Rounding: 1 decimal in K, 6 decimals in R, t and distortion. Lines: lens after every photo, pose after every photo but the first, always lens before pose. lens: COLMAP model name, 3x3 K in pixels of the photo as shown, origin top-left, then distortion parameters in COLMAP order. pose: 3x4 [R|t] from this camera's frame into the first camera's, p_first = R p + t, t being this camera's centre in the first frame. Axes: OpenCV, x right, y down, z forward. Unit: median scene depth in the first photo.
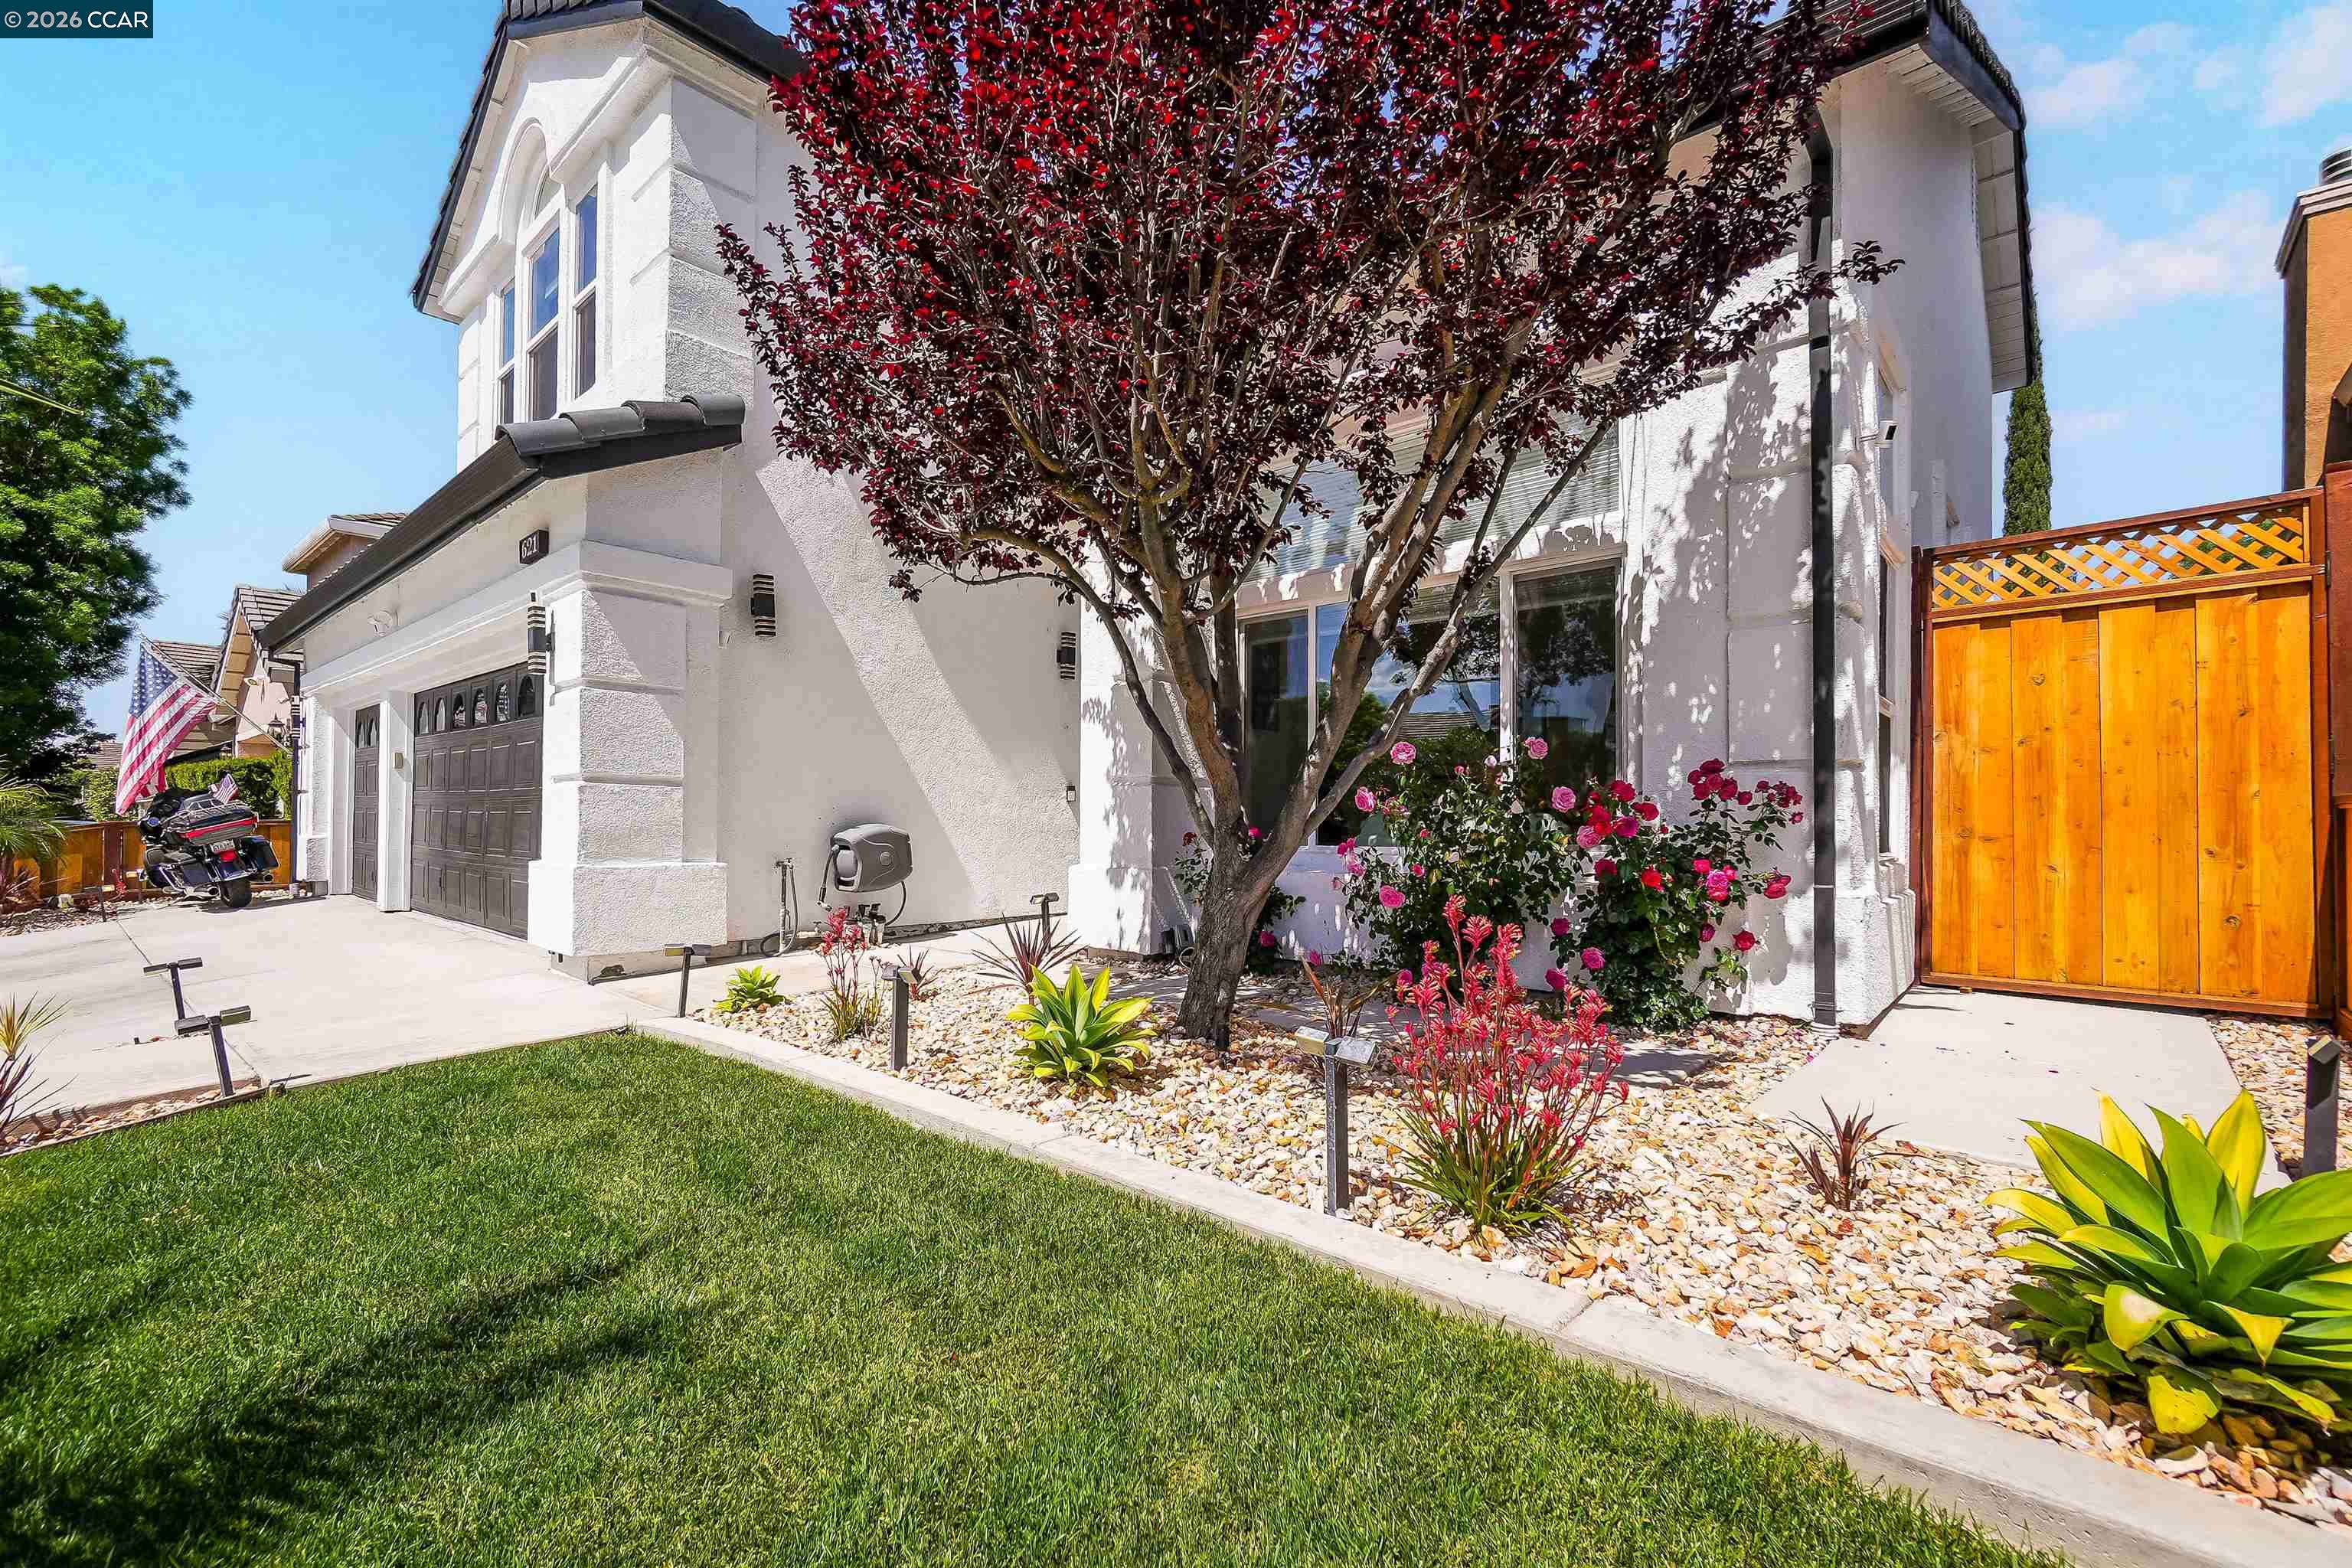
lens RADIAL K [[1012.7, 0, 1167.7], [0, 1012.7, 802.9], [0, 0, 1]] dist [-0.002769, 0.000310]
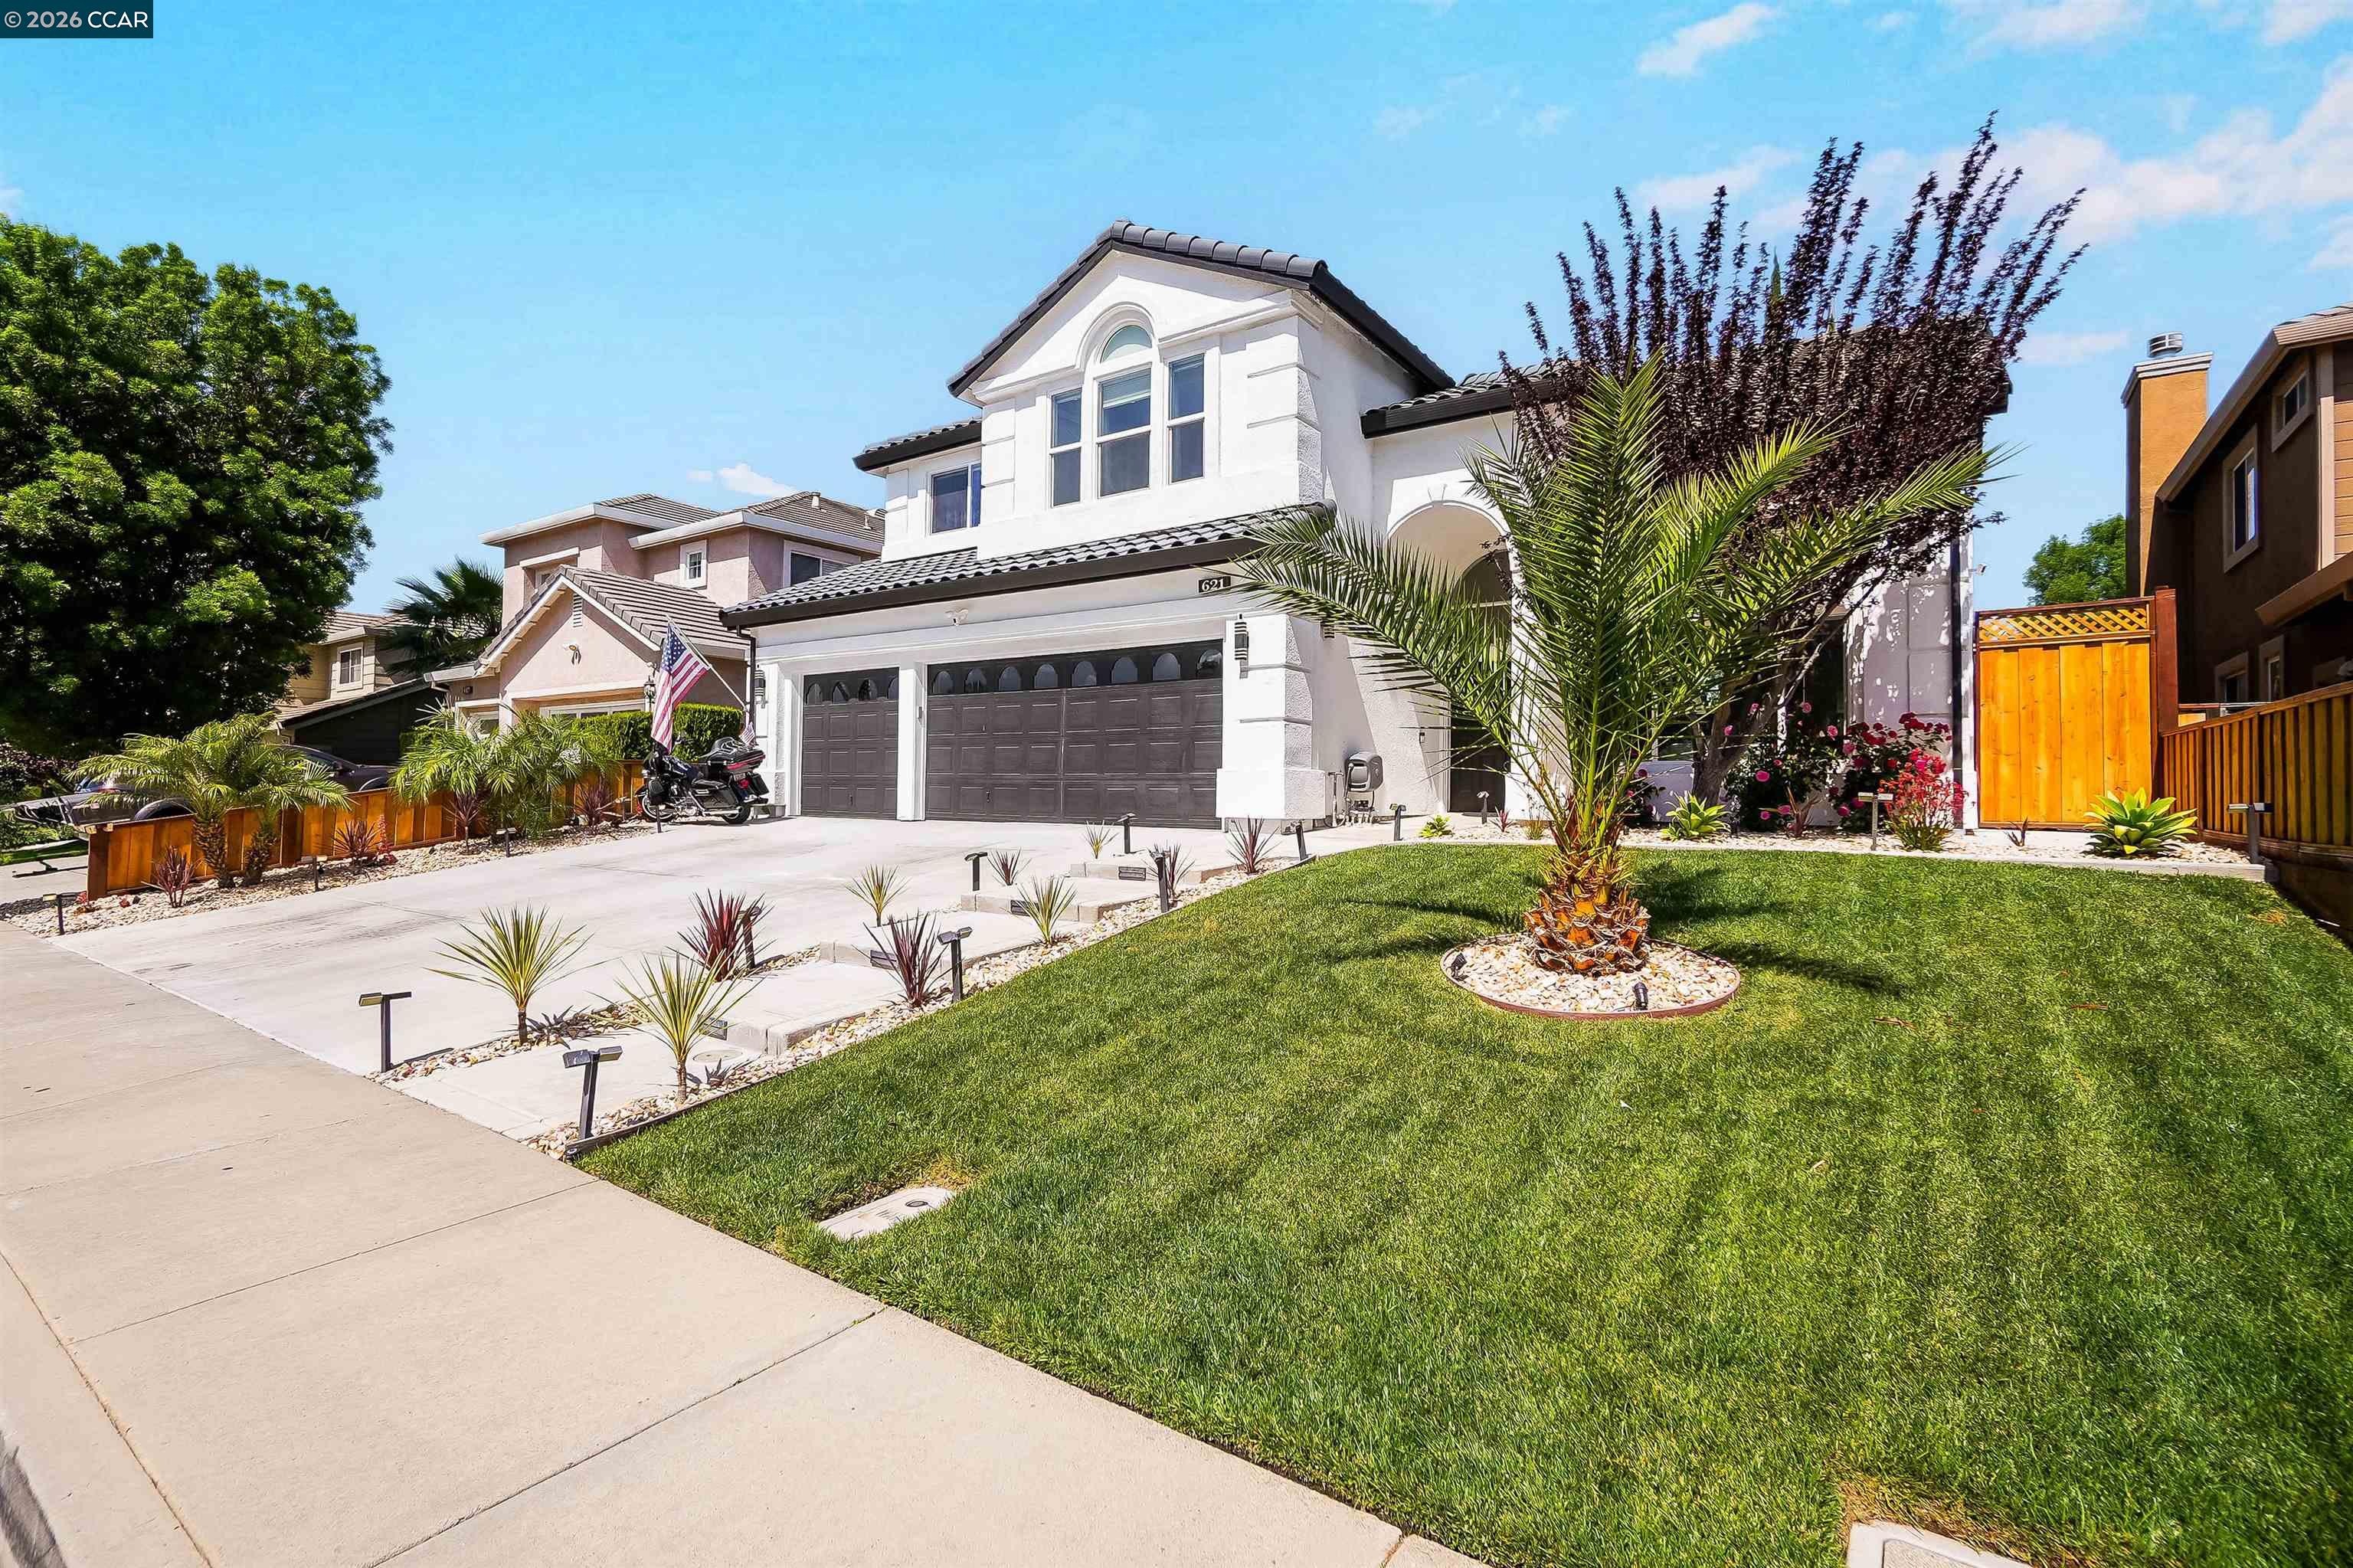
lens RADIAL K [[1080.1, 0, 1154.0], [0, 1080.1, 768.8], [0, 0, 1]] dist [0.001272, 0.000390]
pose [[0.993883, 0.007119, 0.110213, -1.140394], [-0.005644, 0.999890, -0.013692, 0.102657], [-0.110298, 0.012986, 0.993814, -0.978418]]
